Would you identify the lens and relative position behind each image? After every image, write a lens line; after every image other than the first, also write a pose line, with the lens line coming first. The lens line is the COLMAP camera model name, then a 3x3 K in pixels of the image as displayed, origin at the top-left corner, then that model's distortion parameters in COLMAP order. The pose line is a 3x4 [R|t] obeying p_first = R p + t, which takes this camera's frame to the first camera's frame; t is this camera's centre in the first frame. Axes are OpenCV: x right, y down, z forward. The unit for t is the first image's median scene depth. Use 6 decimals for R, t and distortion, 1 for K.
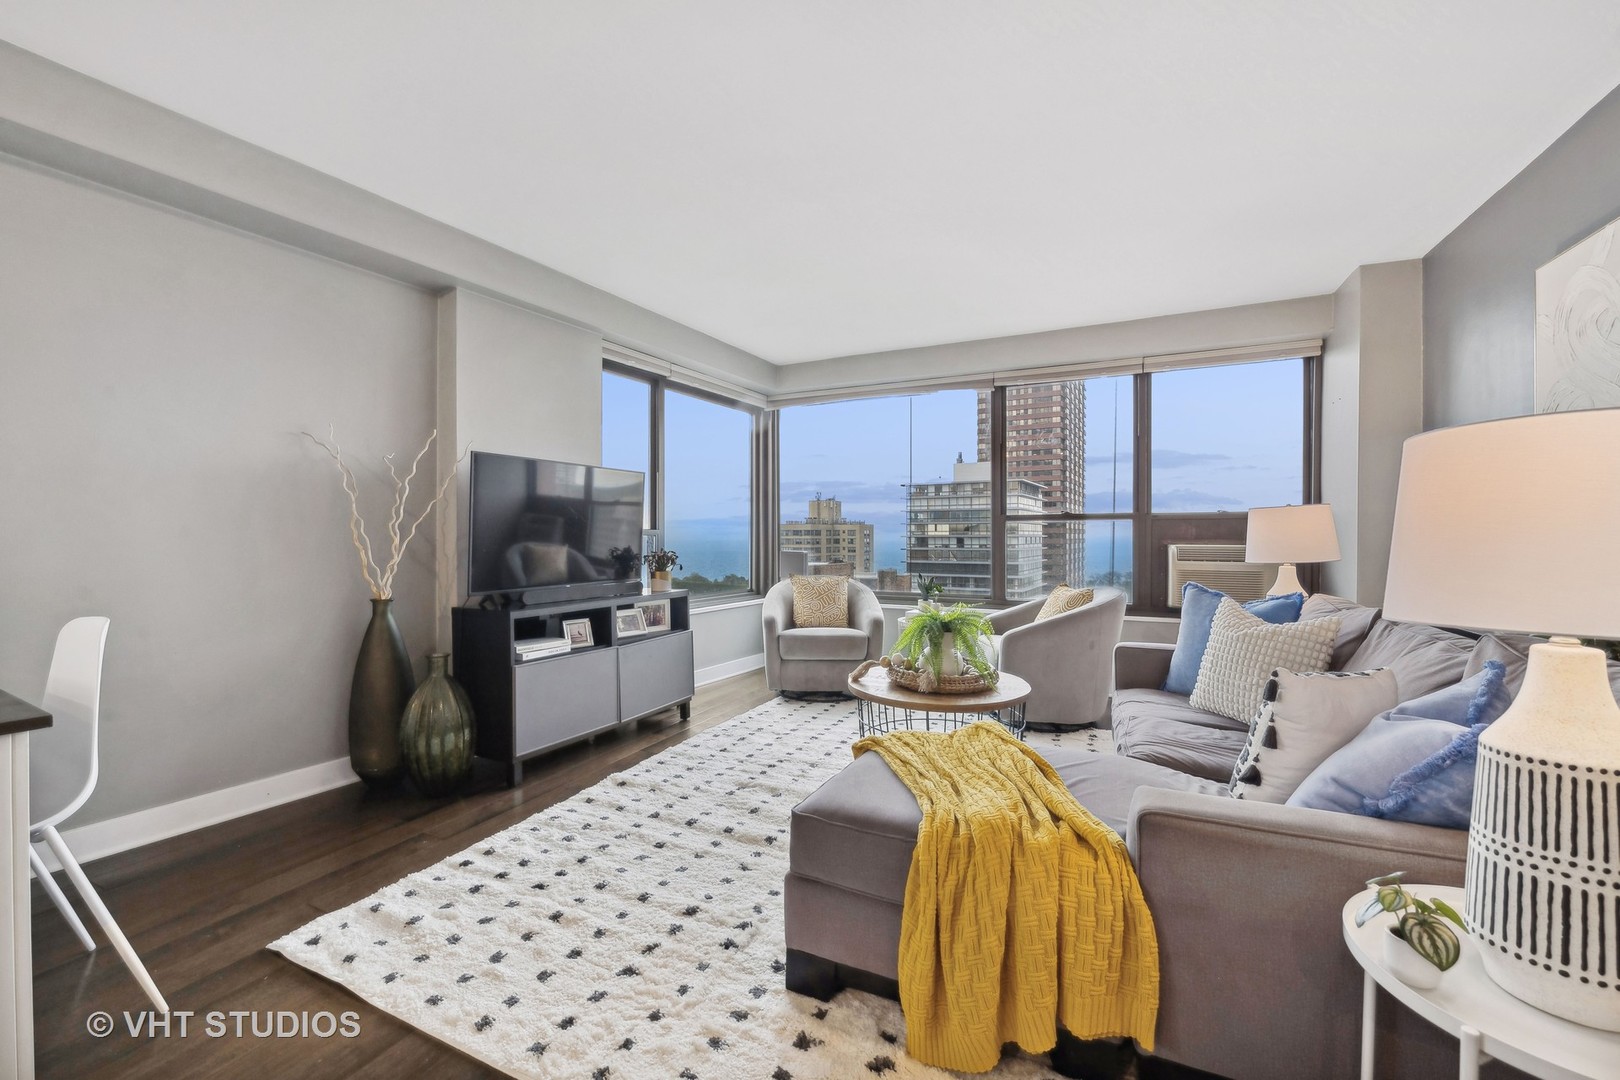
lens RADIAL K [[652.3, 0, 808.6], [0, 652.3, 543.6], [0, 0, 1]] dist [-0.008174, 0.000093]
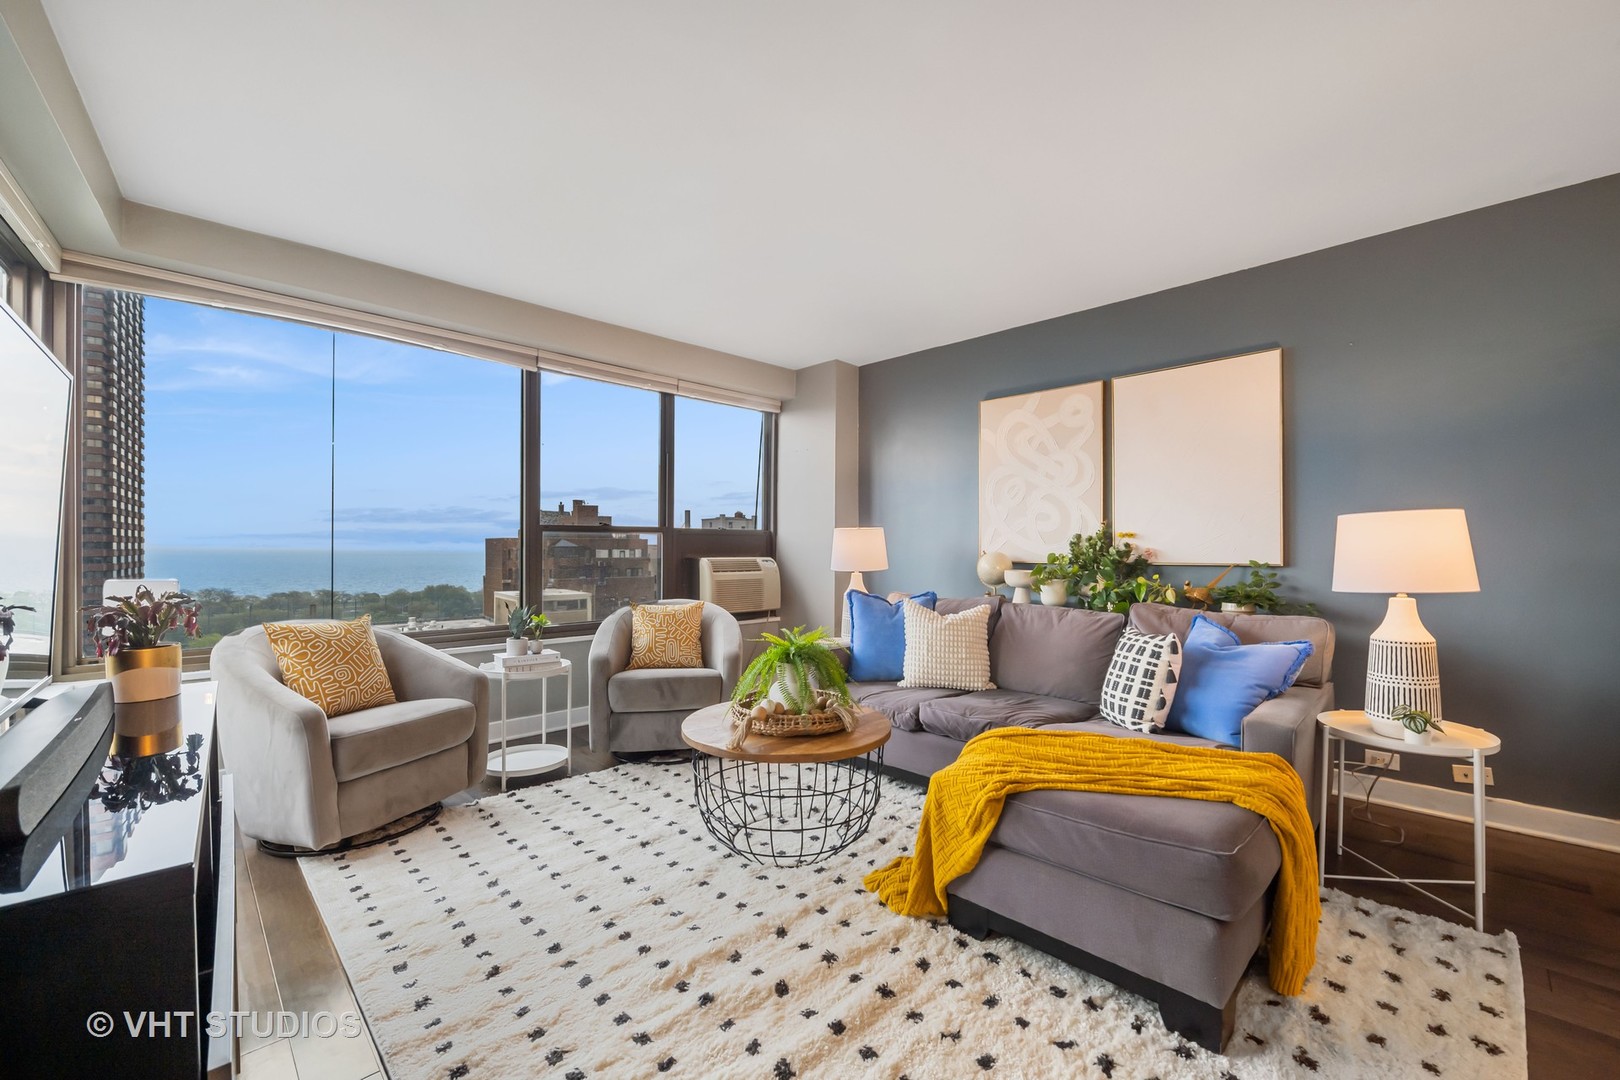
lens RADIAL K [[652.3, 0, 805.2], [0, 652.3, 544.3], [0, 0, 1]] dist [-0.008174, 0.000093]
pose [[0.350313, 0.004986, 0.936620, -0.449444], [0.008437, 0.999928, -0.008479, -0.011262], [-0.936595, 0.010872, 0.350245, 0.503983]]
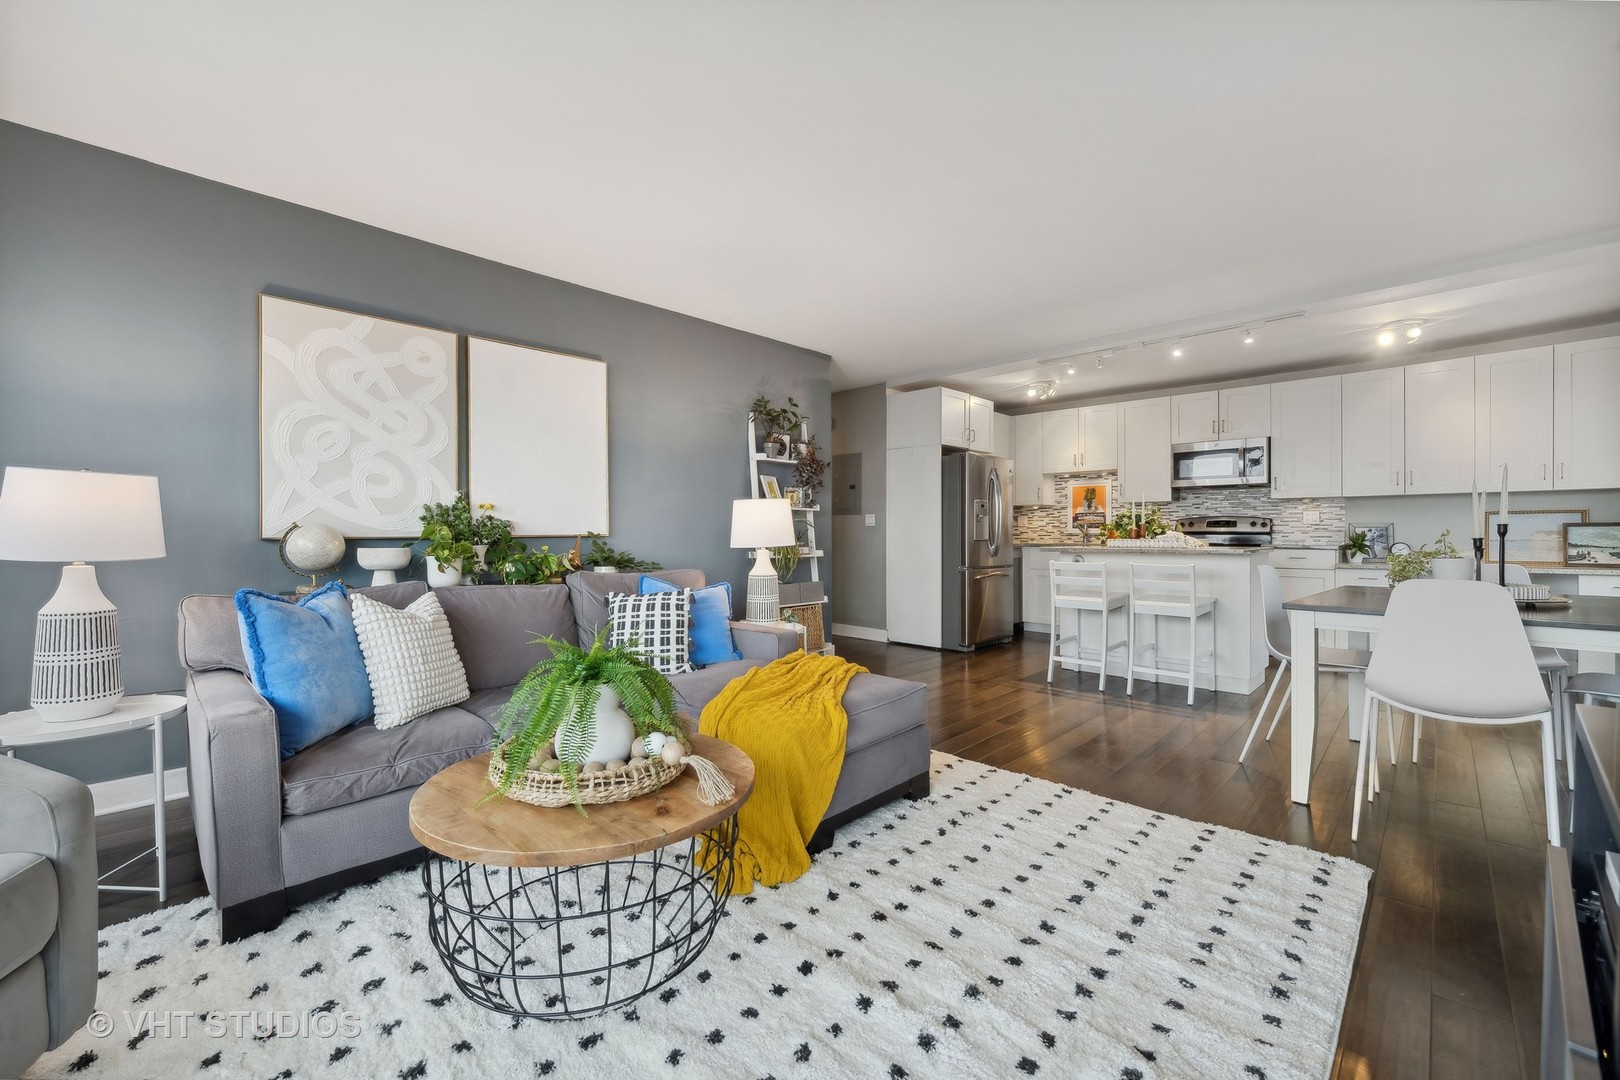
lens RADIAL K [[652.3, 0, 809.2], [0, 652.3, 529.3], [0, 0, 1]] dist [-0.008174, 0.000093]
pose [[-0.946263, 0.002512, 0.323389, -0.117197], [0.004910, 0.999966, 0.006601, -0.001288], [-0.323361, 0.007835, -0.946243, 1.097397]]
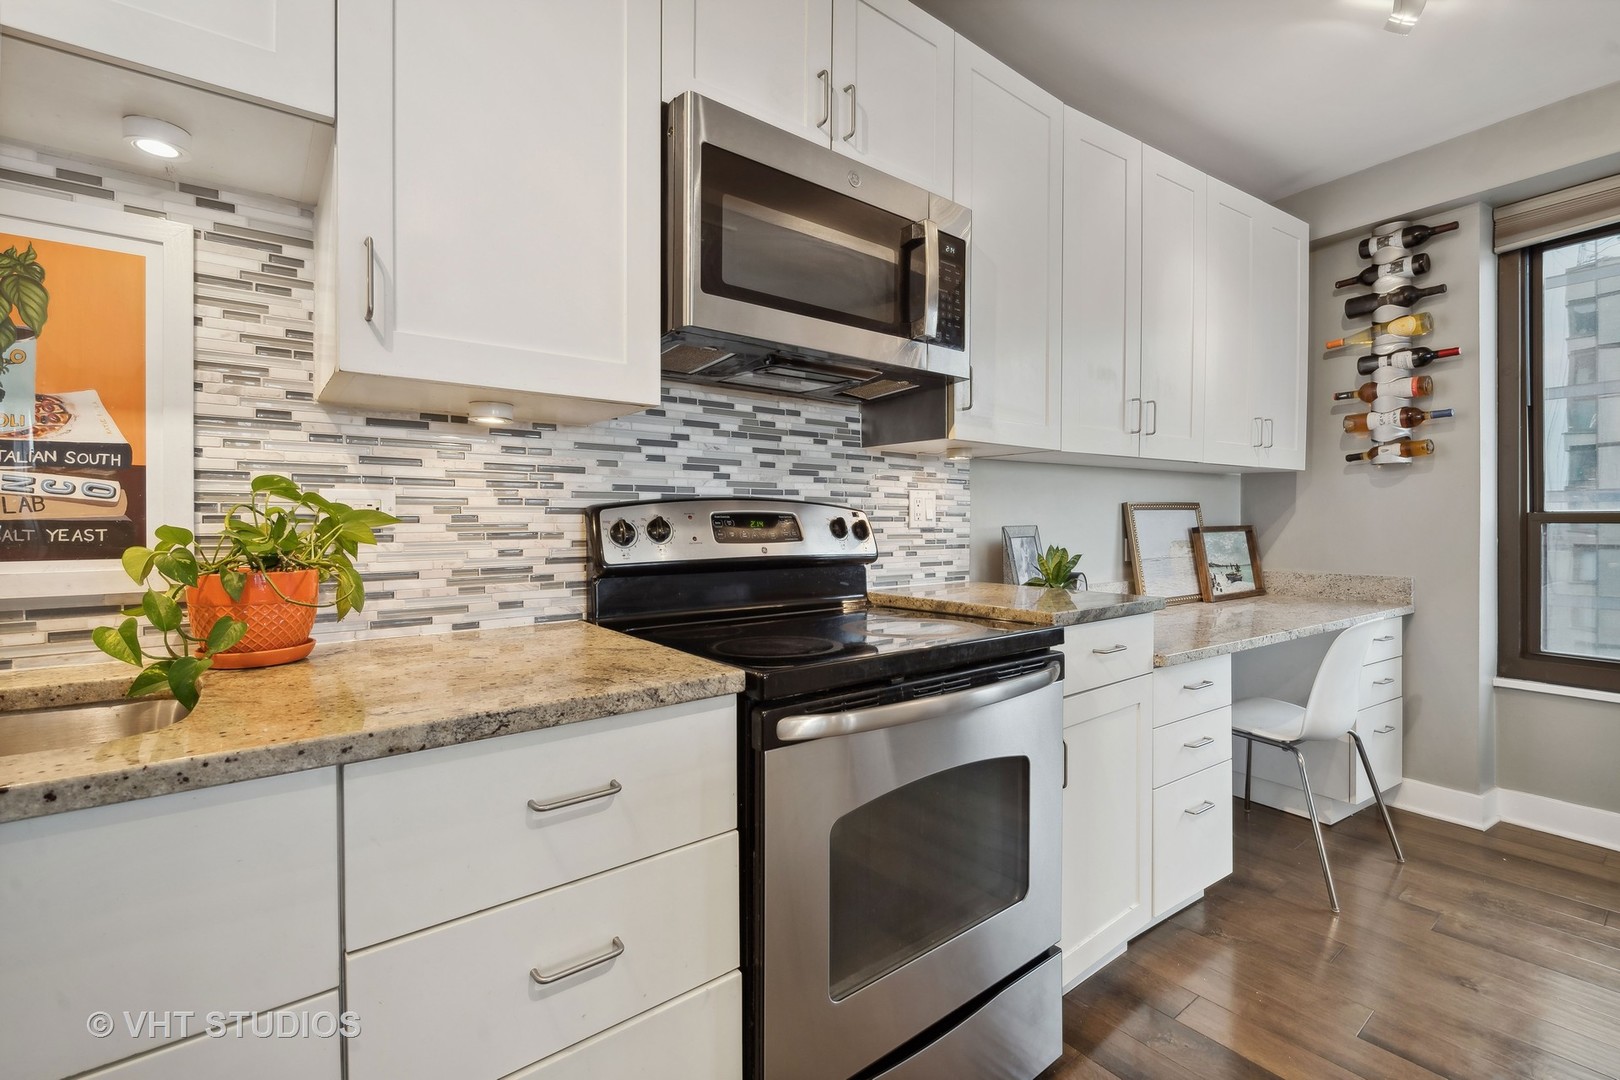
lens RADIAL K [[718.0, 0, 810.6], [0, 718.0, 523.7], [0, 0, 1]] dist [-0.007271, -0.001531]
pose [[-0.449995, 0.004800, -0.893018, -0.180635], [-0.005964, 0.999947, 0.008380, -0.005472], [0.893011, 0.009097, -0.449943, -0.552210]]
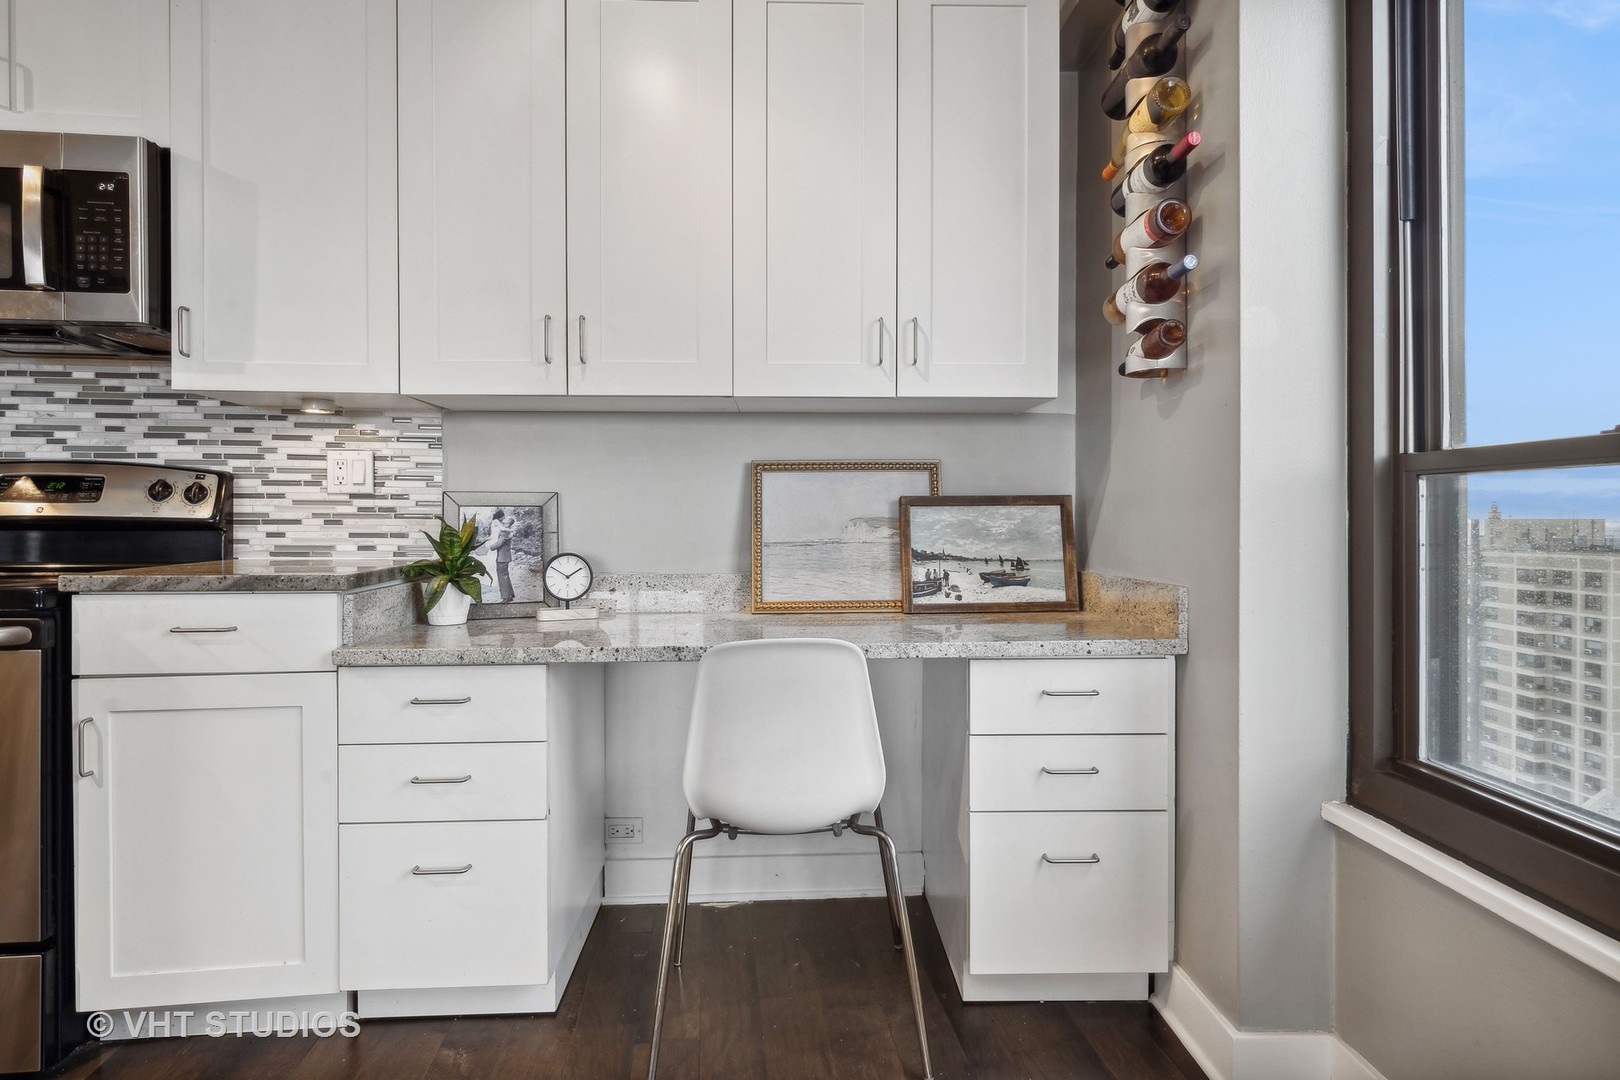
lens RADIAL K [[830.2, 0, 807.9], [0, 830.2, 521.4], [0, 0, 1]] dist [-0.010690, 0.002026]
pose [[-0.849426, -0.000051, -0.527709, -0.708075], [-0.005997, 0.999936, 0.009556, 0.014689], [0.527674, 0.011282, -0.849372, -0.058274]]
